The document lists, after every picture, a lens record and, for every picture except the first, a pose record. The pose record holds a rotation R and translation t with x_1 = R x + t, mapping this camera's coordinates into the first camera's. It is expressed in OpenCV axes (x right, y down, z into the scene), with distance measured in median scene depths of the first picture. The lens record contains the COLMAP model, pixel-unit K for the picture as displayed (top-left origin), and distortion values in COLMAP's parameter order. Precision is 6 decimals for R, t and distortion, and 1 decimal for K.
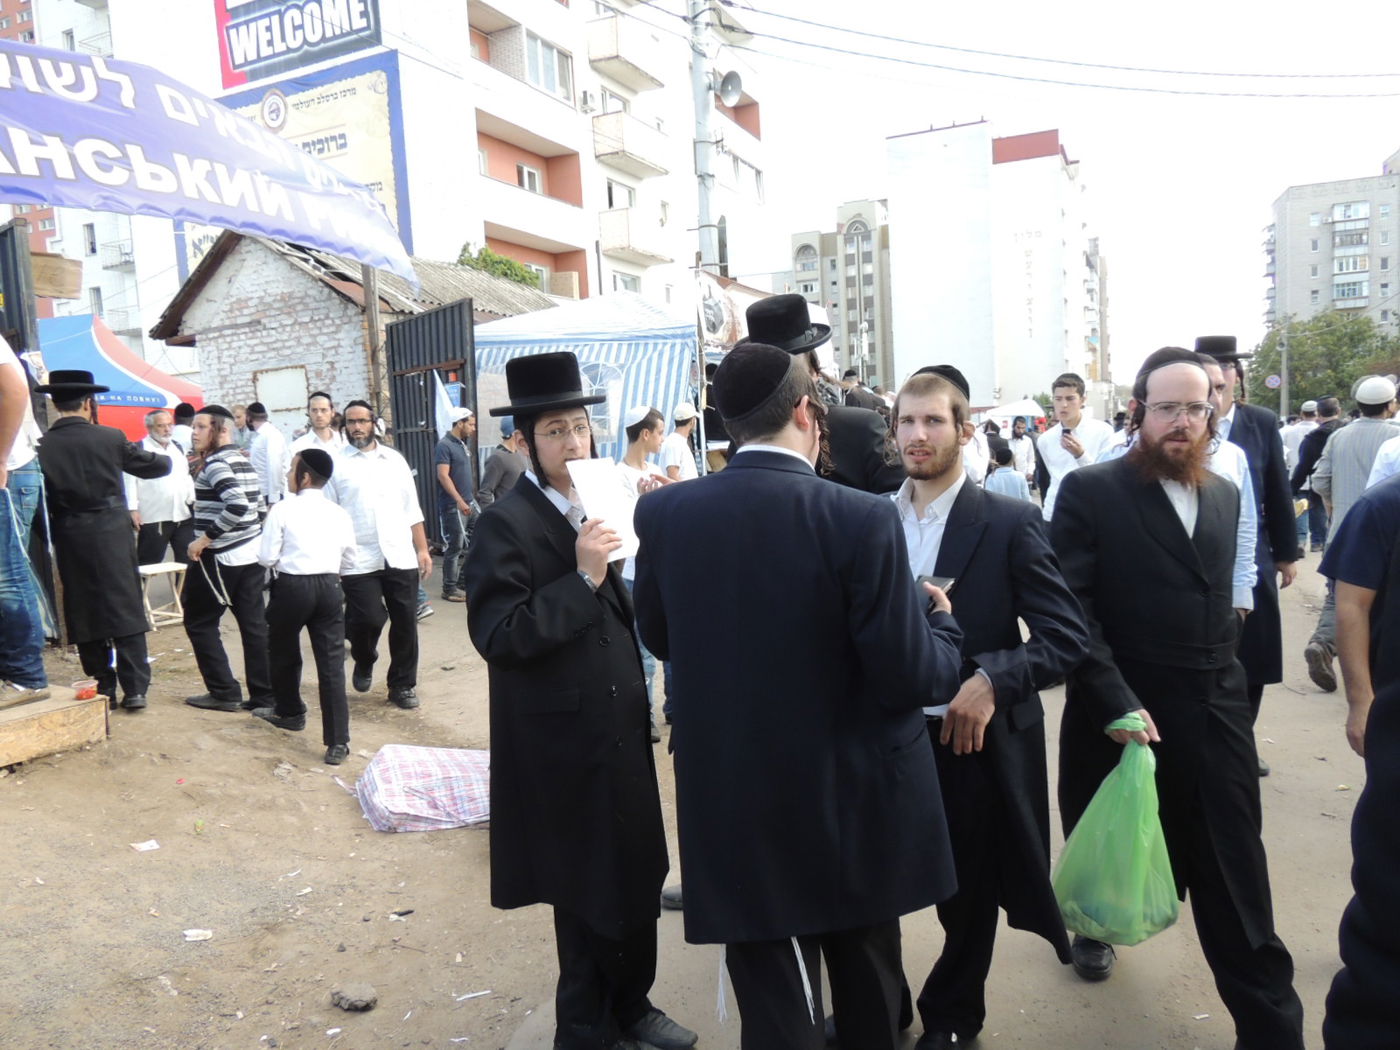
lens RADIAL K [[980.5, 0, 699.6], [0, 980.5, 521.1], [0, 0, 1]] dist [-0.011904, -0.003816]
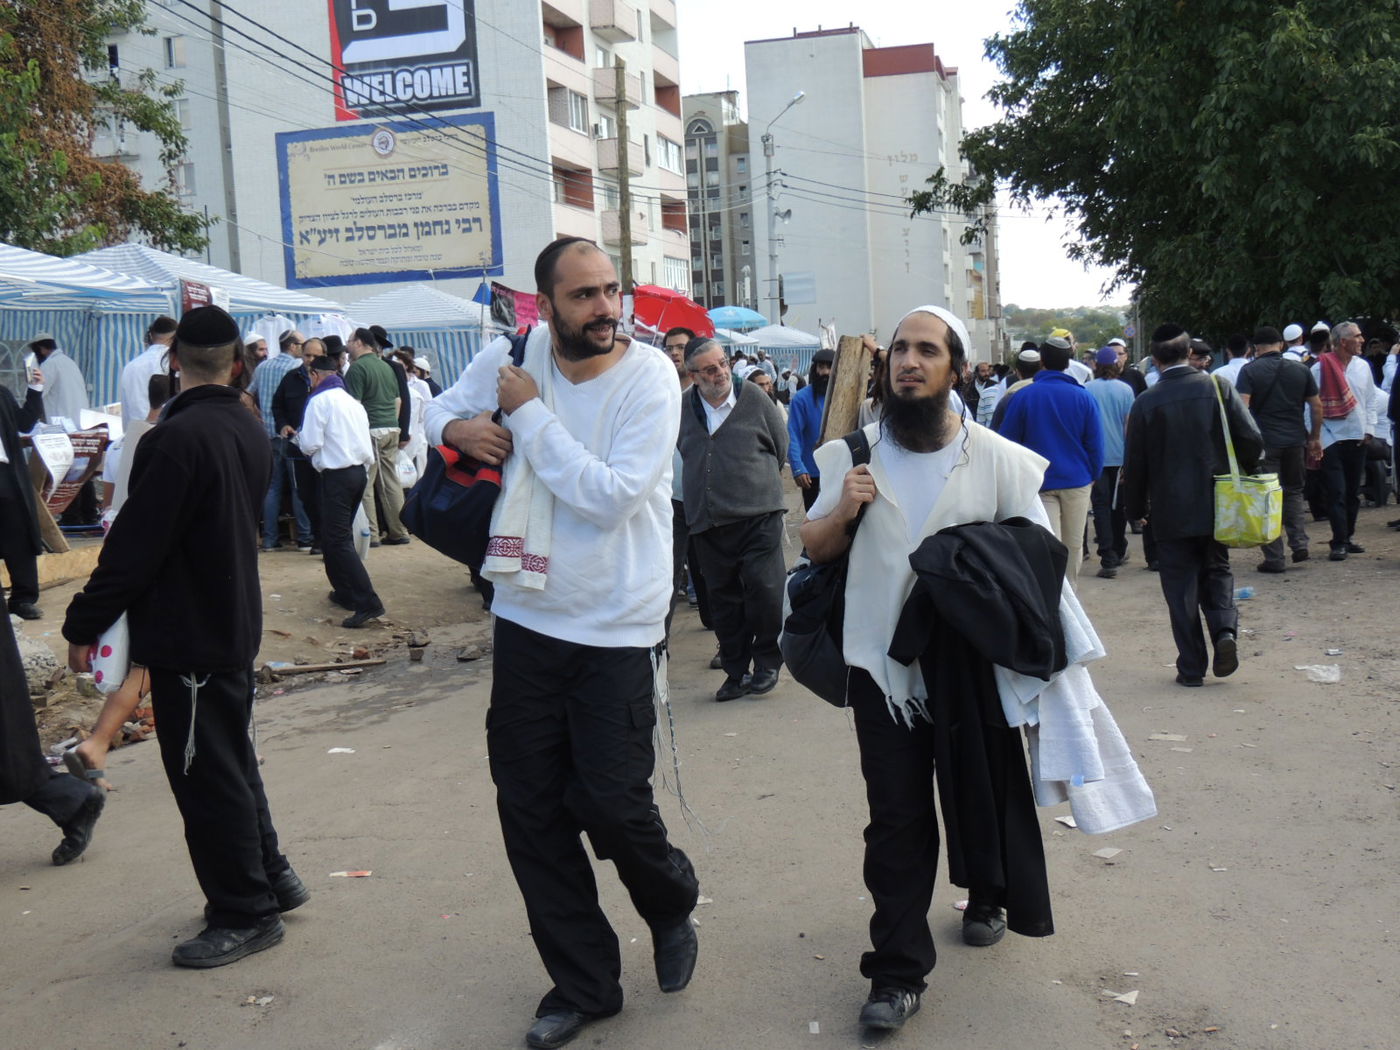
lens RADIAL K [[1623.0, 0, 699.5], [0, 1623.0, 527.2], [0, 0, 1]] dist [-0.006705, 0.000000]
pose [[0.979480, -0.019511, 0.200593, -0.473887], [0.019442, 0.999808, 0.002317, 0.118258], [-0.200599, 0.001631, 0.979672, -1.307064]]
